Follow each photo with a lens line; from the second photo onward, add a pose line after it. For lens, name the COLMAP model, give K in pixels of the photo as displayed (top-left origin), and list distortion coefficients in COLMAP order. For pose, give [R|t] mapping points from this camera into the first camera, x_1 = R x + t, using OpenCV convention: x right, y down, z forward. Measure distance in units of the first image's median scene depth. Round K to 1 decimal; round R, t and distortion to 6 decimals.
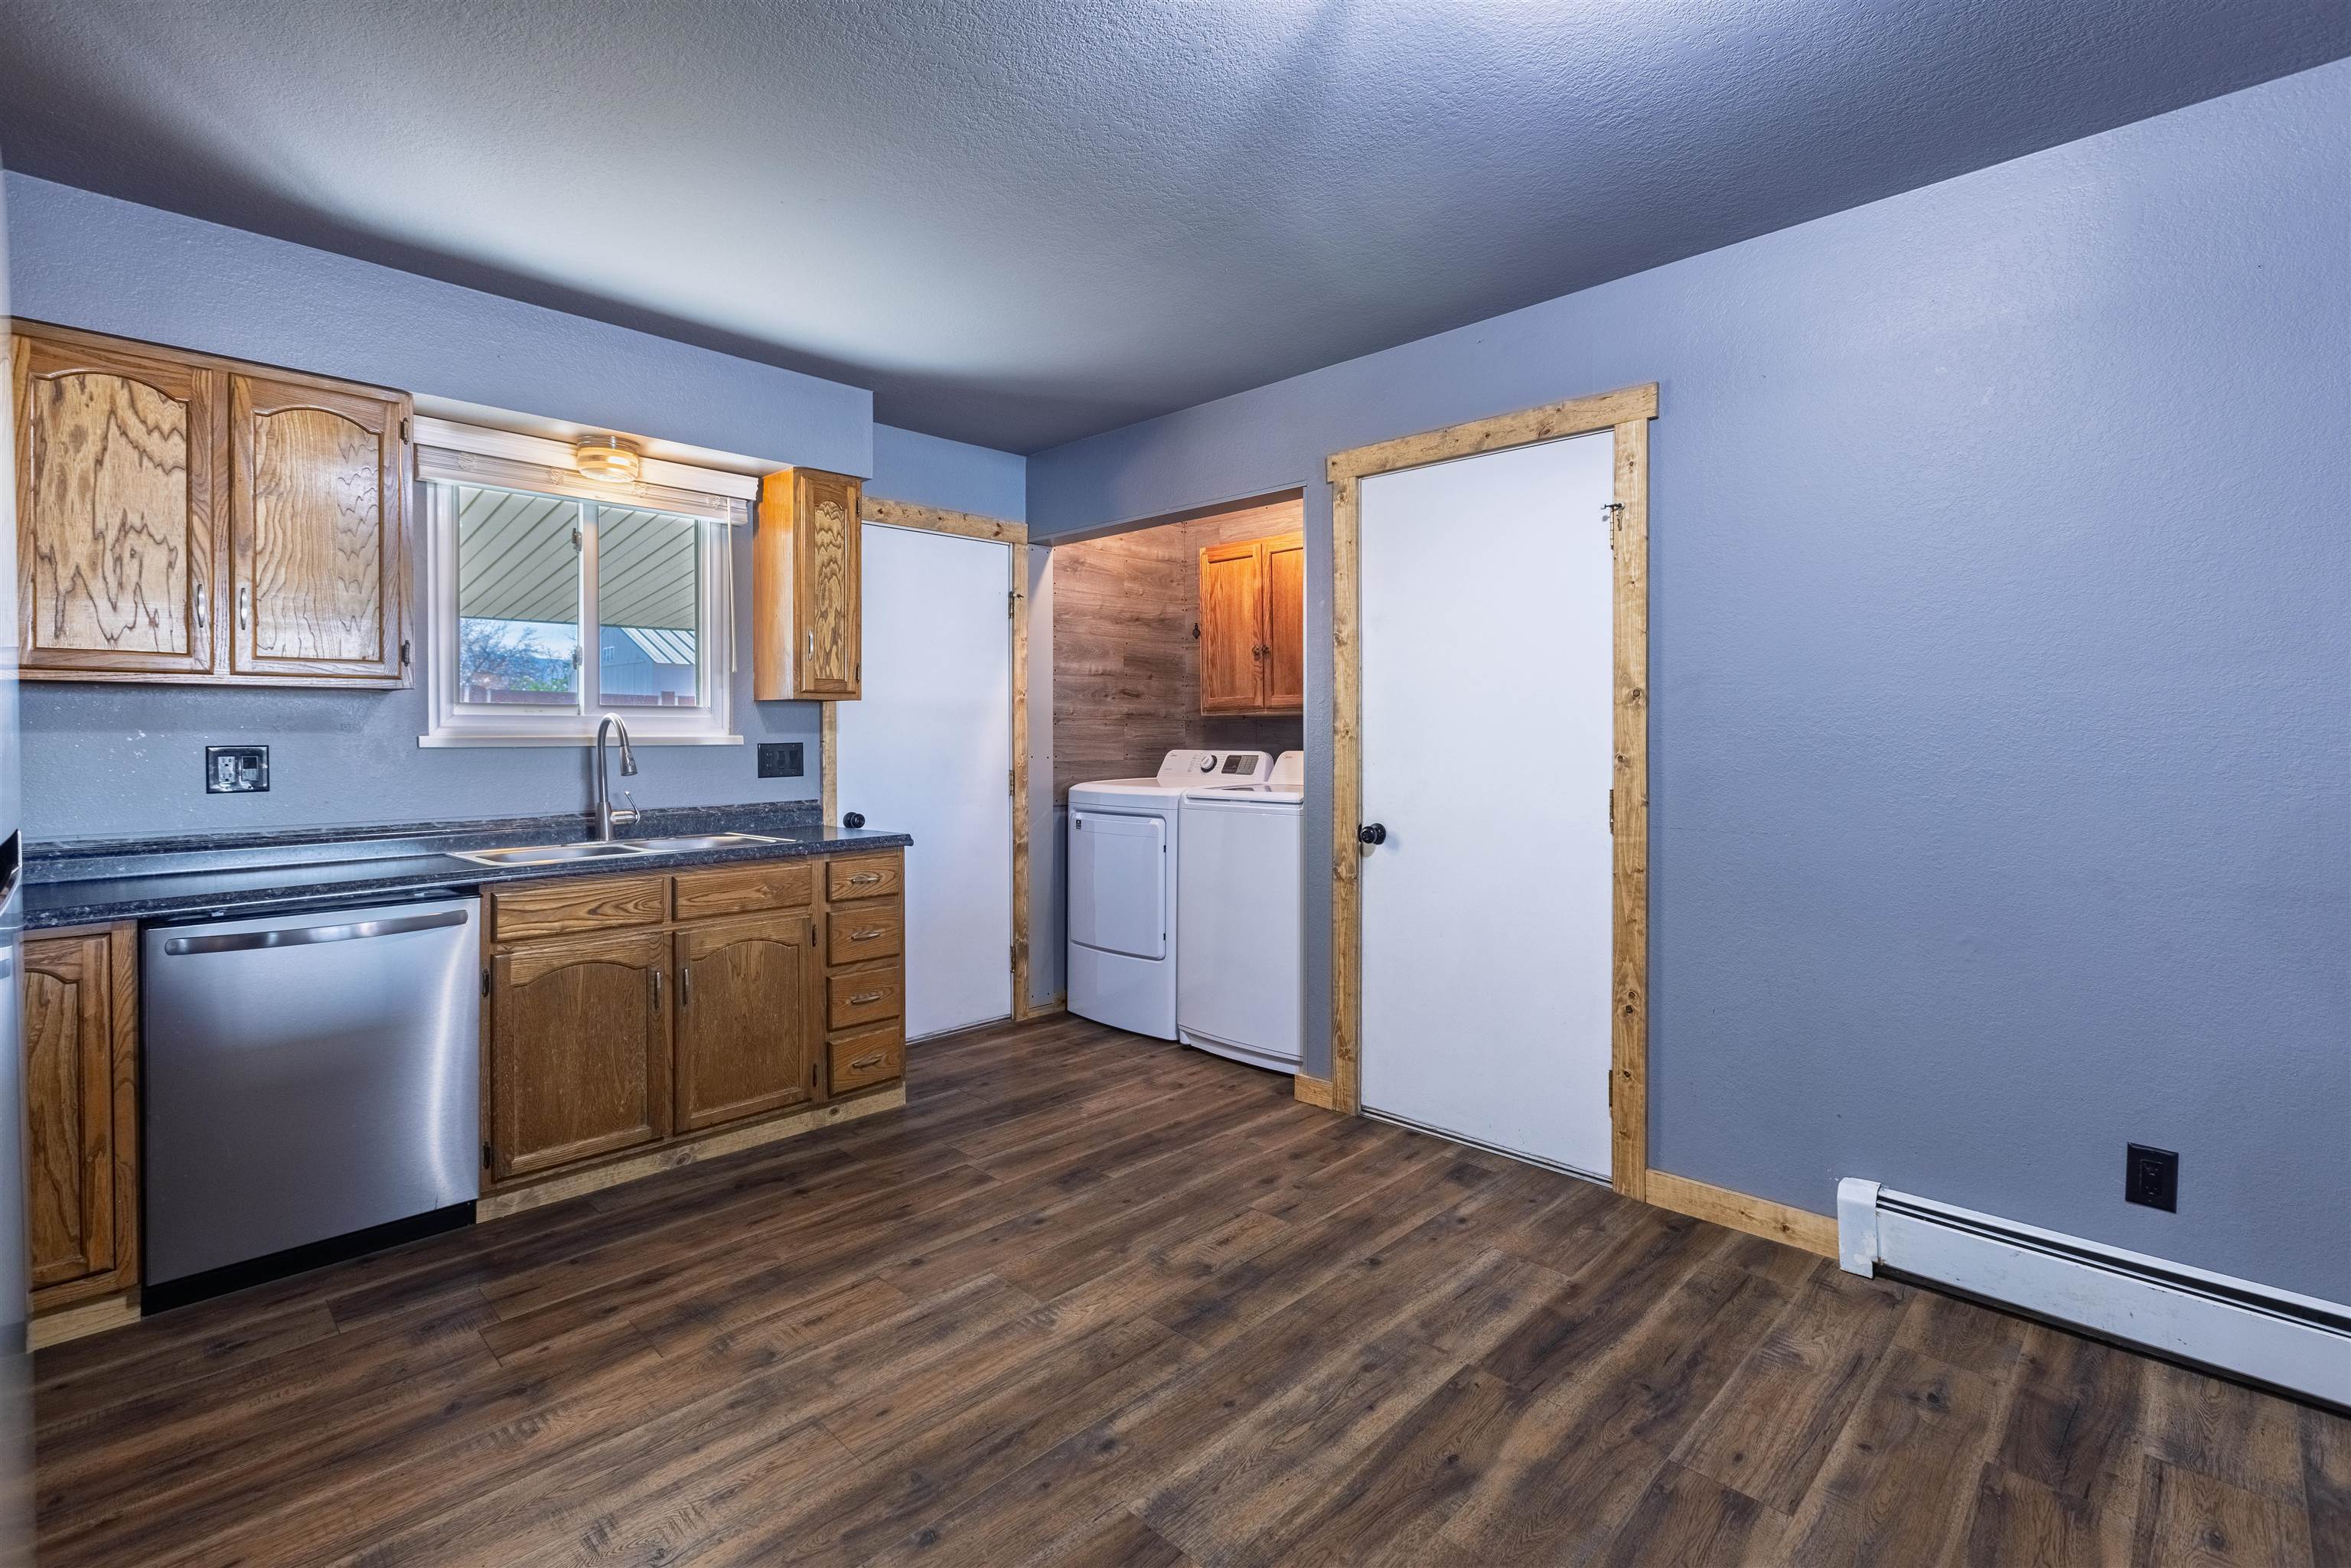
lens RADIAL K [[1064.9, 0, 1178.2], [0, 1064.9, 736.5], [0, 0, 1]] dist [-0.001703, -0.001655]
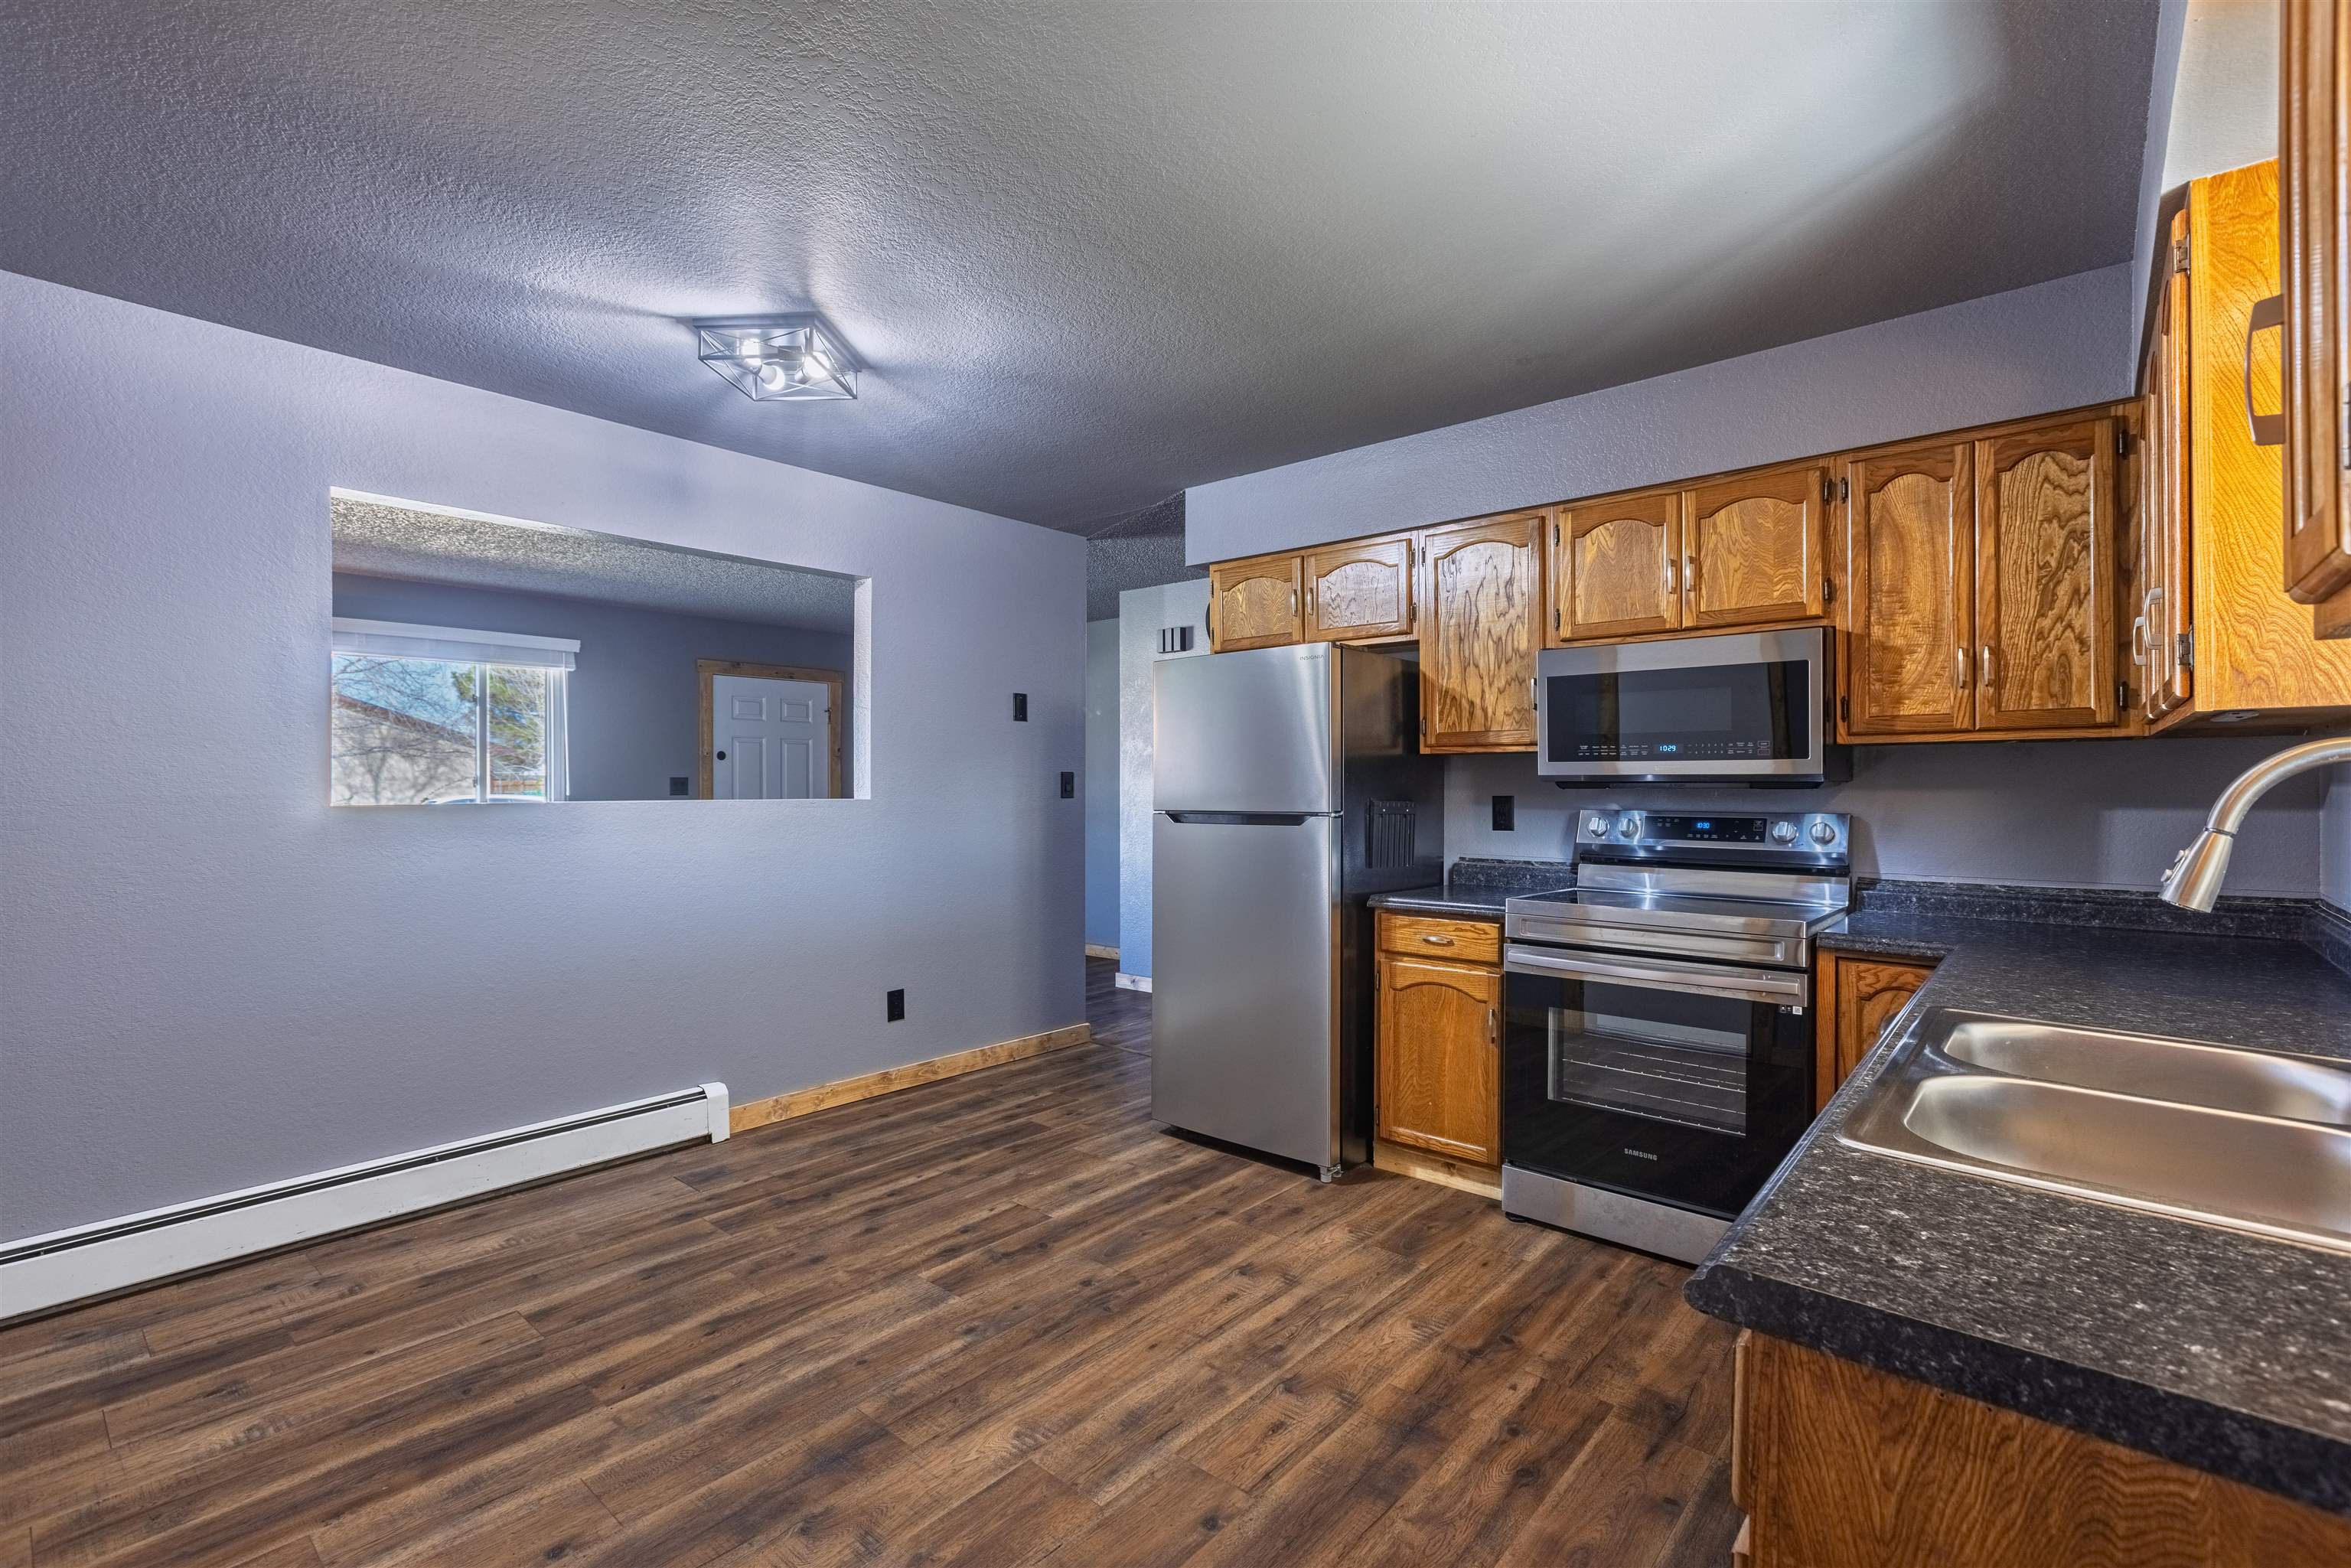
lens RADIAL K [[1064.9, 0, 1190.5], [0, 1064.9, 783.1], [0, 0, 1]] dist [-0.001703, -0.001655]
pose [[-0.997374, 0.003296, -0.072344, -0.193880], [0.002940, 0.999983, 0.005026, -0.014502], [0.072360, 0.004800, -0.997367, 1.838264]]
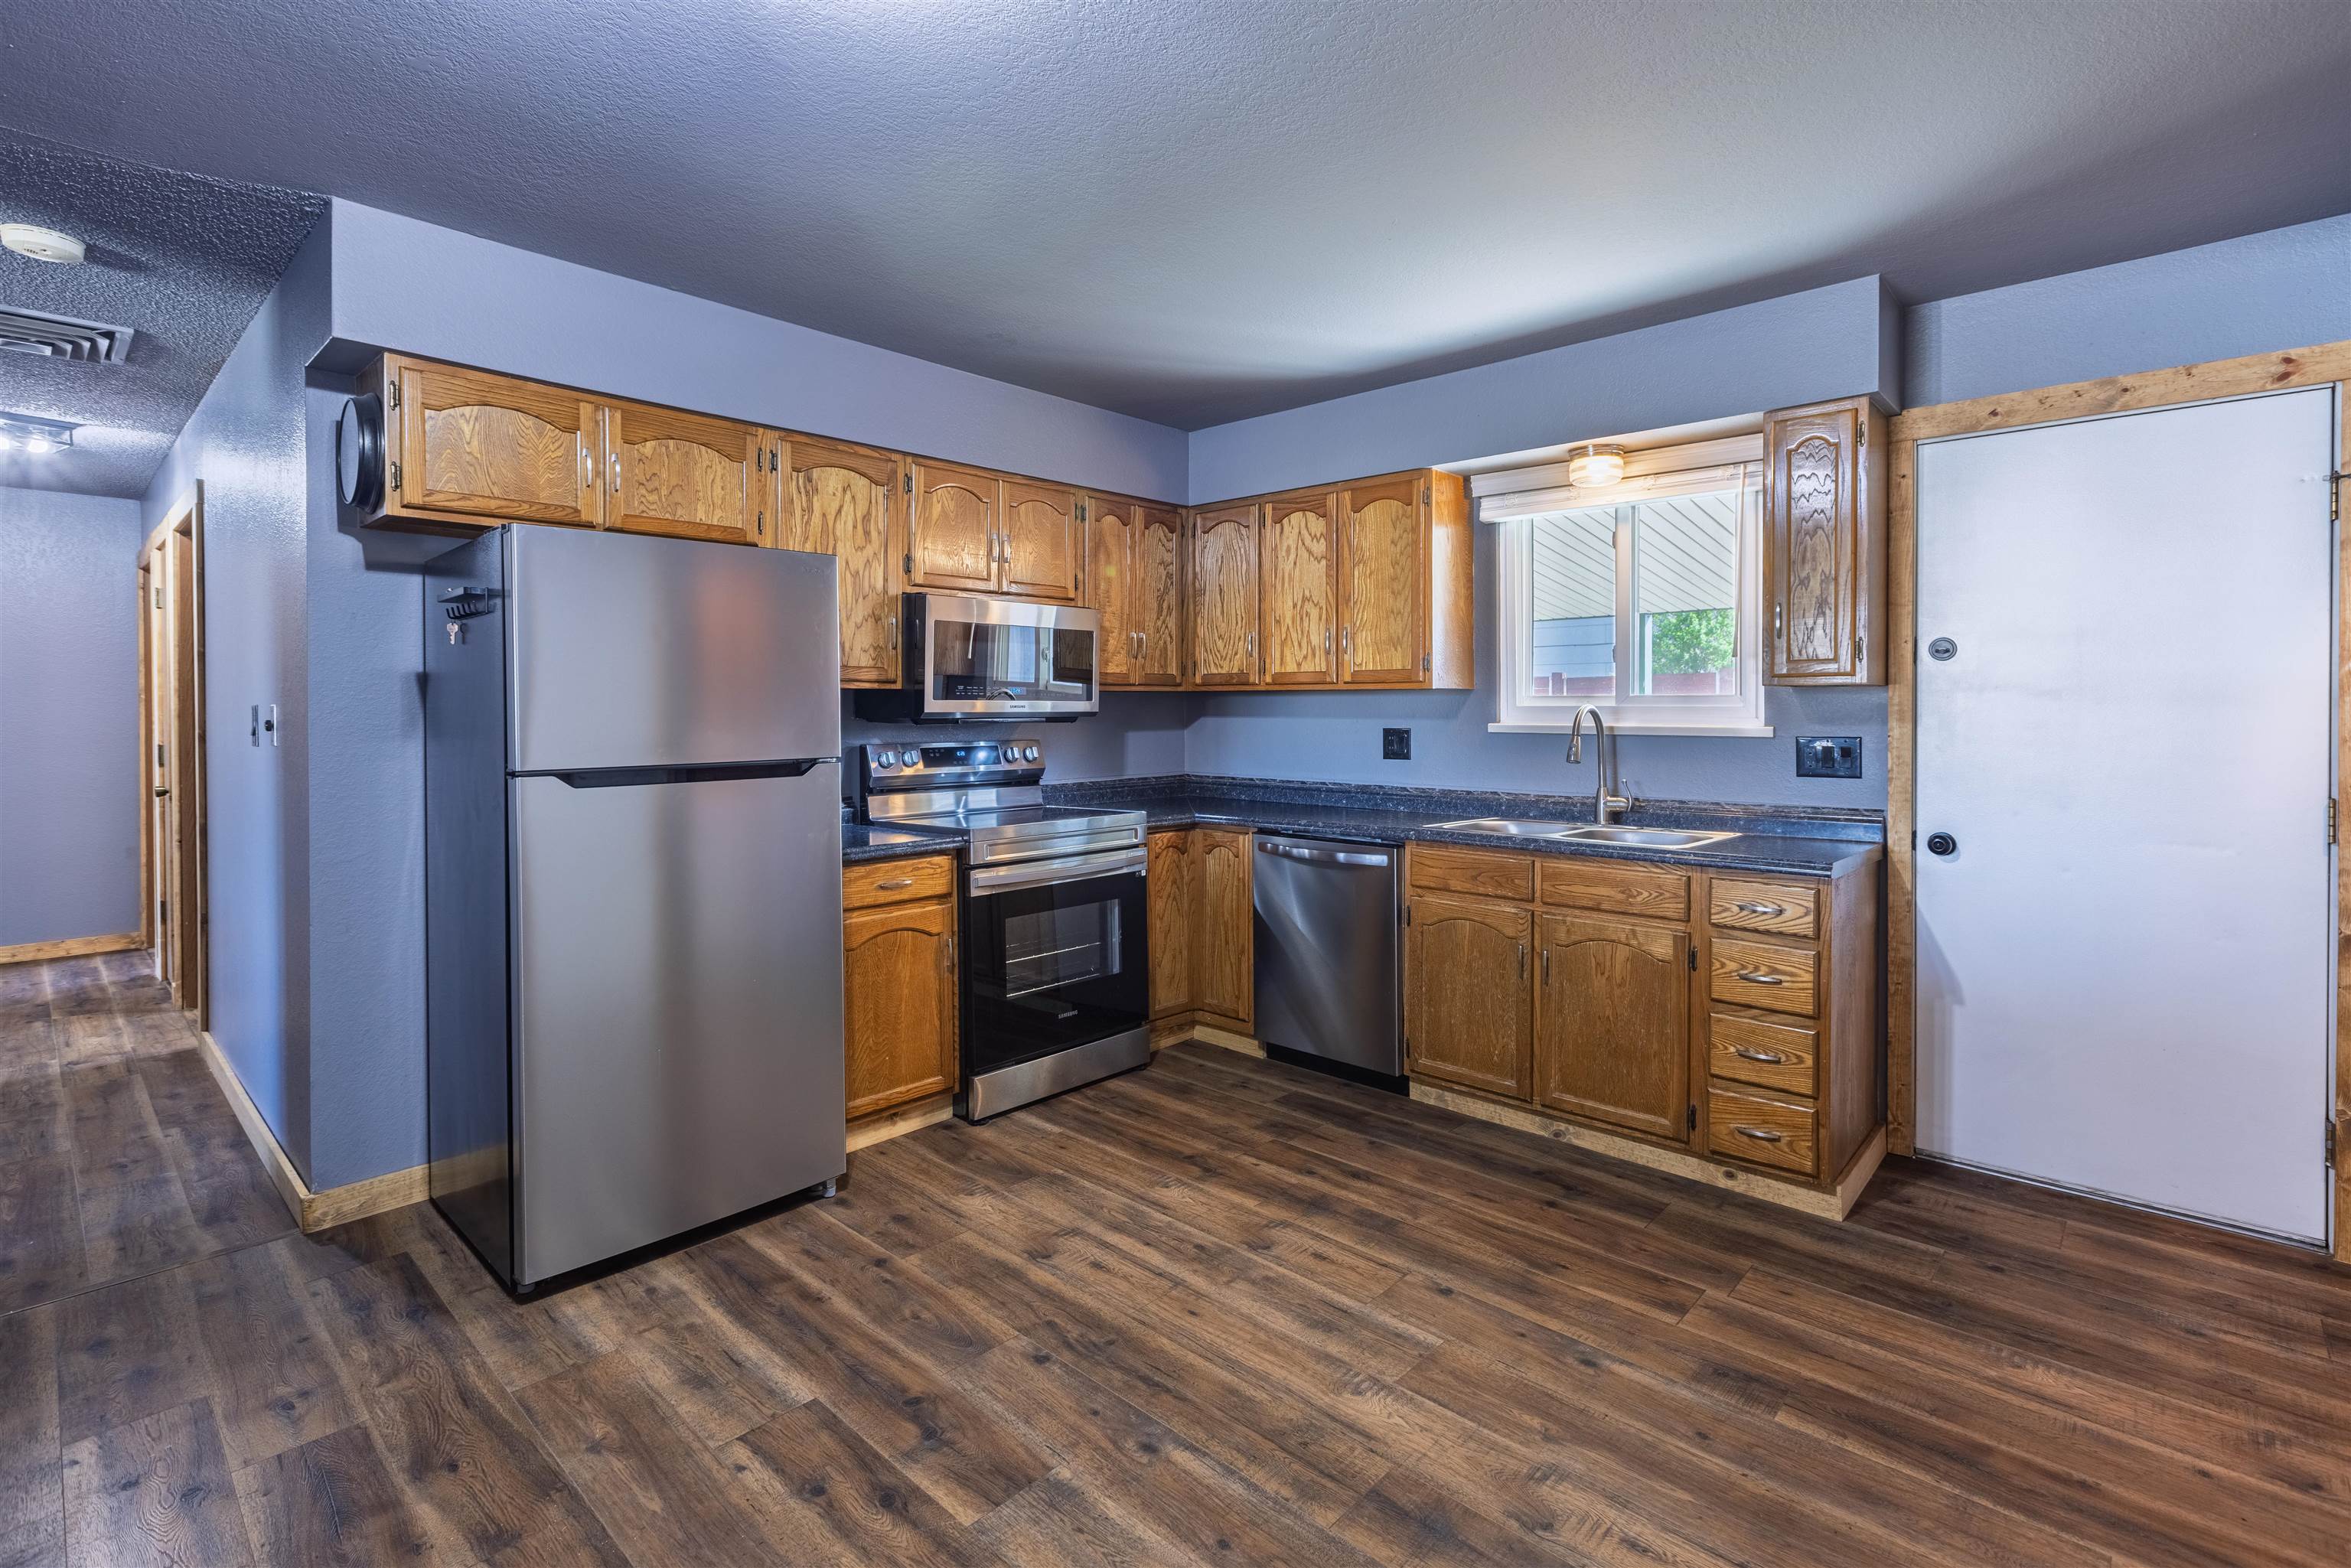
lens RADIAL K [[1064.9, 0, 1184.6], [0, 1064.9, 713.5], [0, 0, 1]] dist [-0.001703, -0.001655]
pose [[0.032739, 0.008427, -0.999428, 0.735467], [-0.003835, 0.999958, 0.008306, -0.028508], [0.999457, 0.003561, 0.032770, 0.786589]]
